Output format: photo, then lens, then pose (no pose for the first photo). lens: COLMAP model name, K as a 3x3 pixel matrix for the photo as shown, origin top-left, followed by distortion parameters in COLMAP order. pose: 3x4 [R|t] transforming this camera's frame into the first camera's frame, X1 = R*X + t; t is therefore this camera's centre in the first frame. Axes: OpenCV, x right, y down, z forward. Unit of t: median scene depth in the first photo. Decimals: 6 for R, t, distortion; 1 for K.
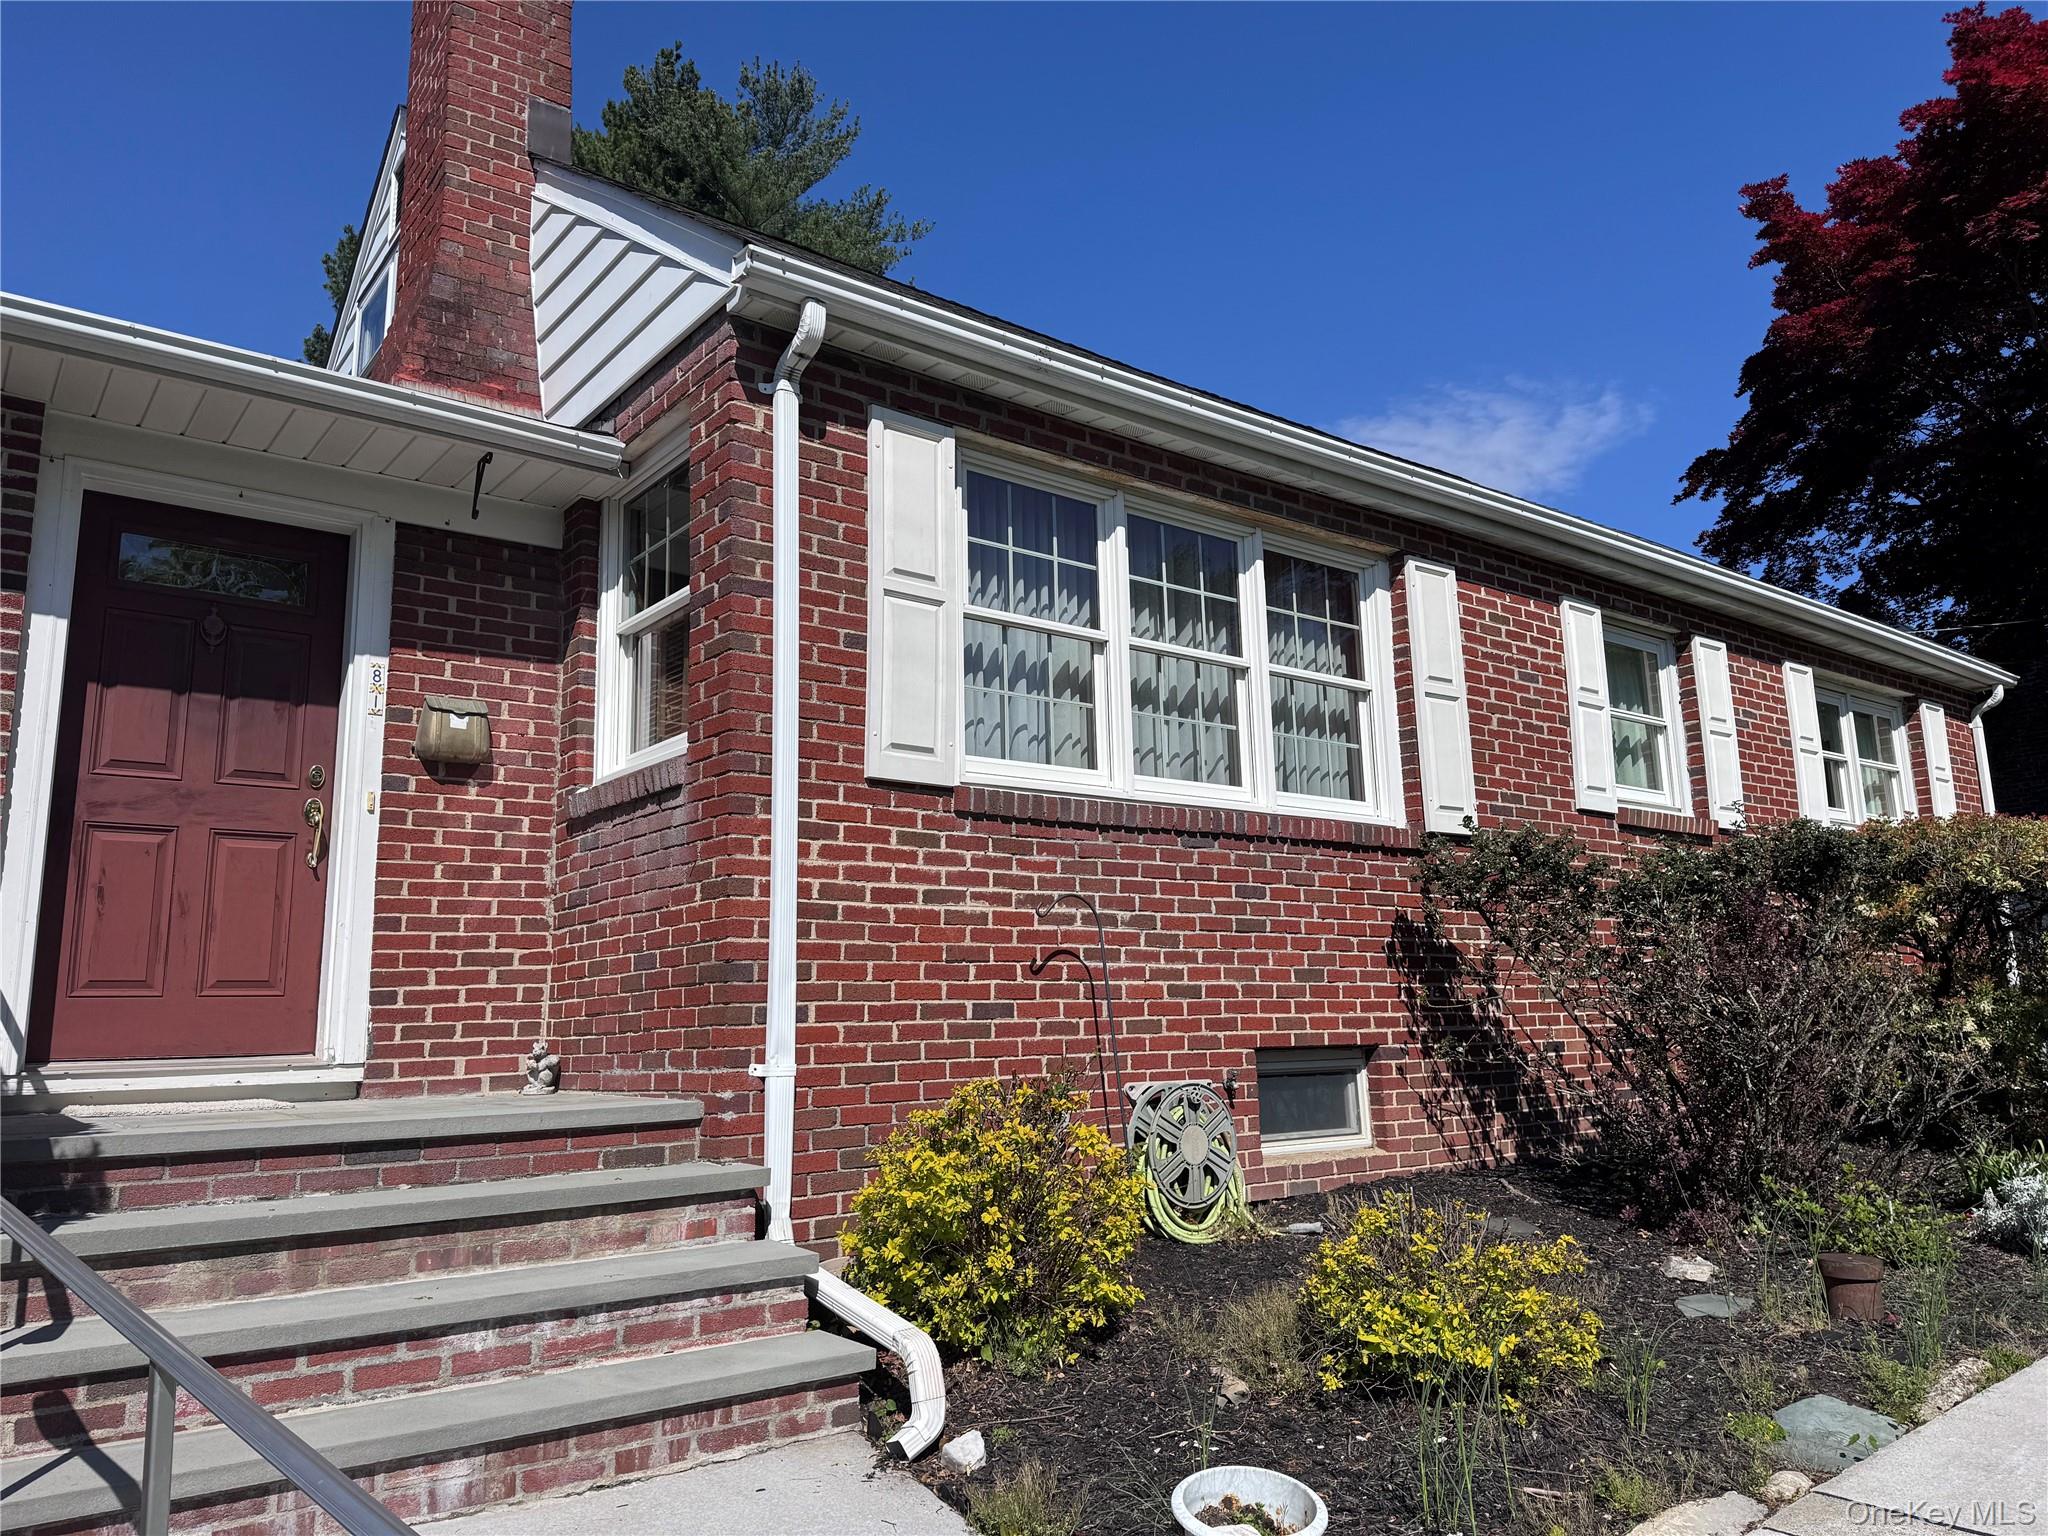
lens RADIAL K [[1430.5, 0, 1016.8], [0, 1430.5, 753.1], [0, 0, 1]] dist [0.119028, -0.177896]
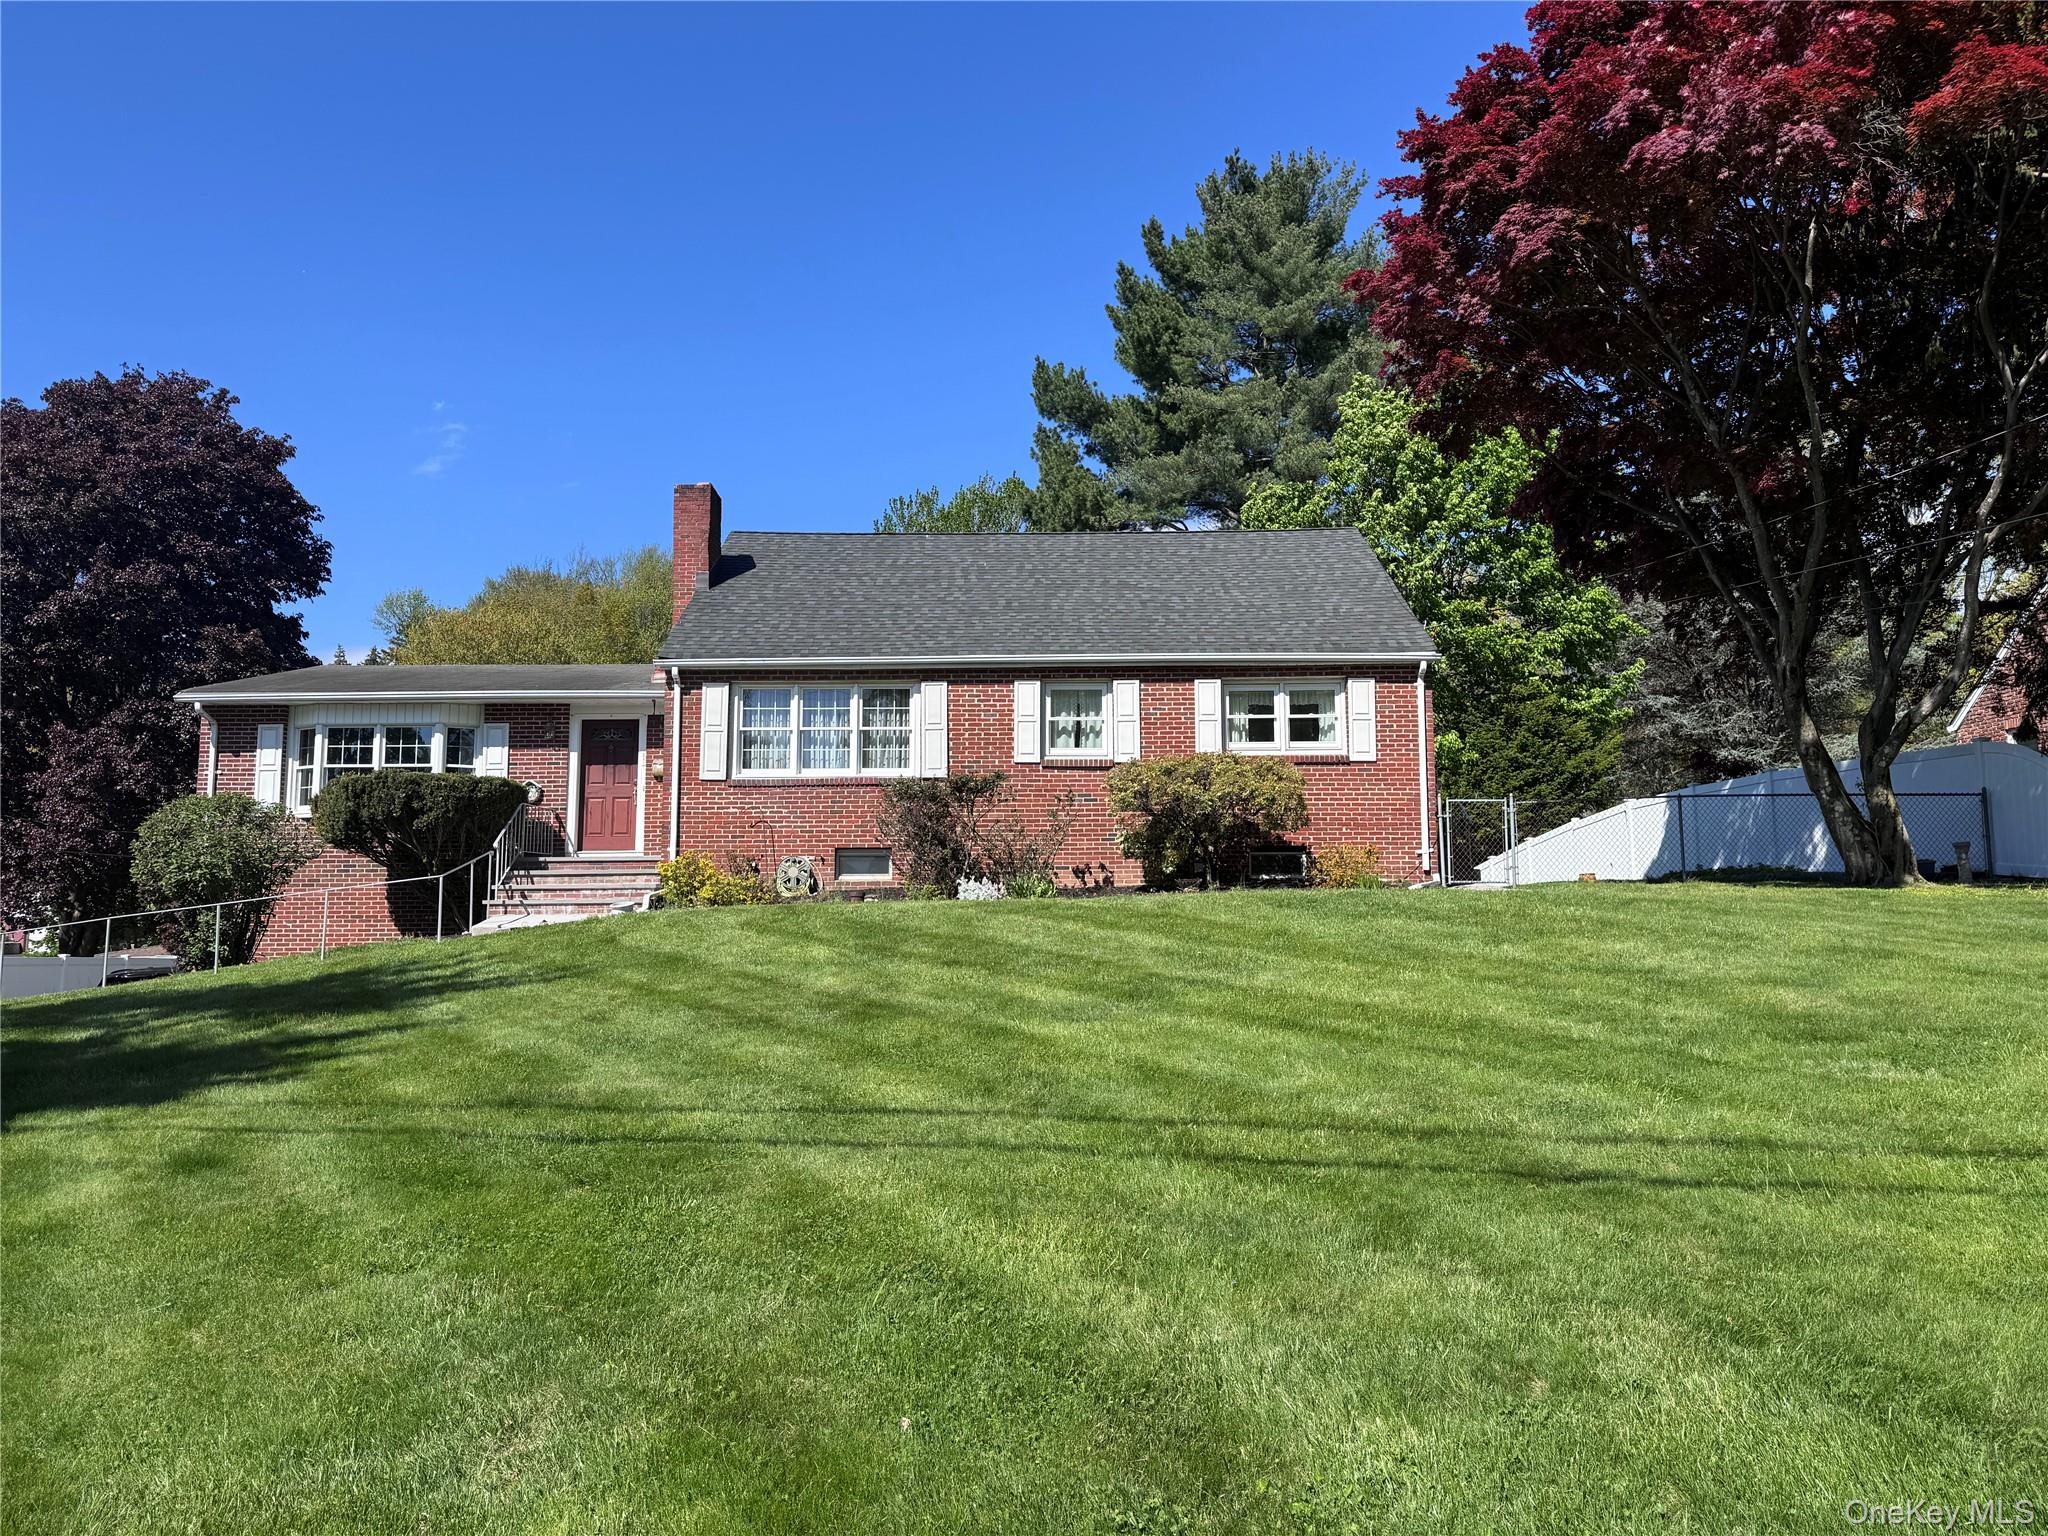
lens RADIAL K [[1430.5, 0, 1016.8], [0, 1430.5, 753.1], [0, 0, 1]] dist [0.119028, -0.177896]
pose [[0.774051, -0.053094, -0.630892, 2.267638], [0.102753, 0.993801, 0.042433, -0.098838], [0.624729, -0.097672, 0.774709, -1.132182]]
